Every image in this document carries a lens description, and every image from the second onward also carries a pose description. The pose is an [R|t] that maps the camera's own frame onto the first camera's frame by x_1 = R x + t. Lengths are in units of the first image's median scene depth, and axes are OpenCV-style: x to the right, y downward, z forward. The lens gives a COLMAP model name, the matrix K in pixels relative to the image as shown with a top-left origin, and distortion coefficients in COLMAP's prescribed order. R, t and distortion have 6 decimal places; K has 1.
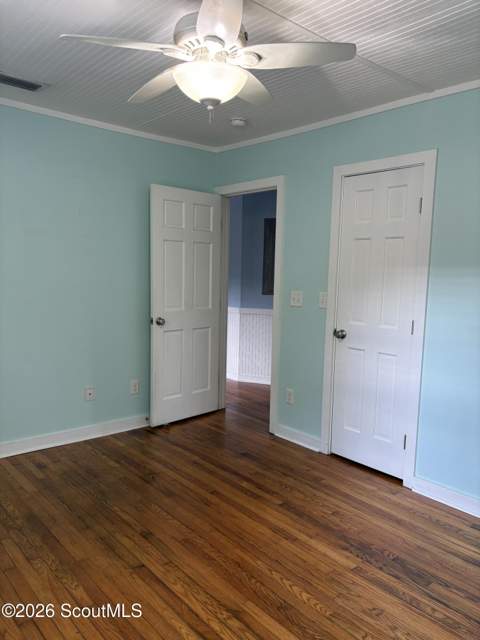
lens RADIAL K [[479.5, 0, 239.7], [0, 479.5, 320.4], [0, 0, 1]] dist [0.008229, -0.011882]
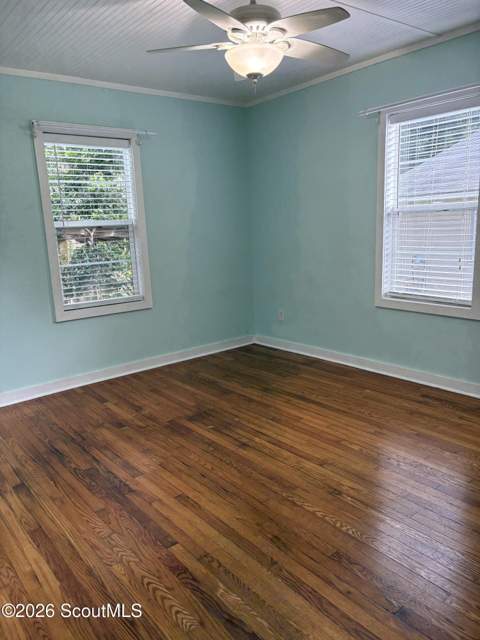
lens RADIAL K [[479.5, 0, 238.6], [0, 479.5, 320.2], [0, 0, 1]] dist [0.008229, -0.011882]
pose [[-0.998503, 0.018629, 0.051425, -0.060249], [0.033047, 0.954675, 0.295809, -0.156959], [-0.043584, 0.297065, -0.953862, 1.811738]]
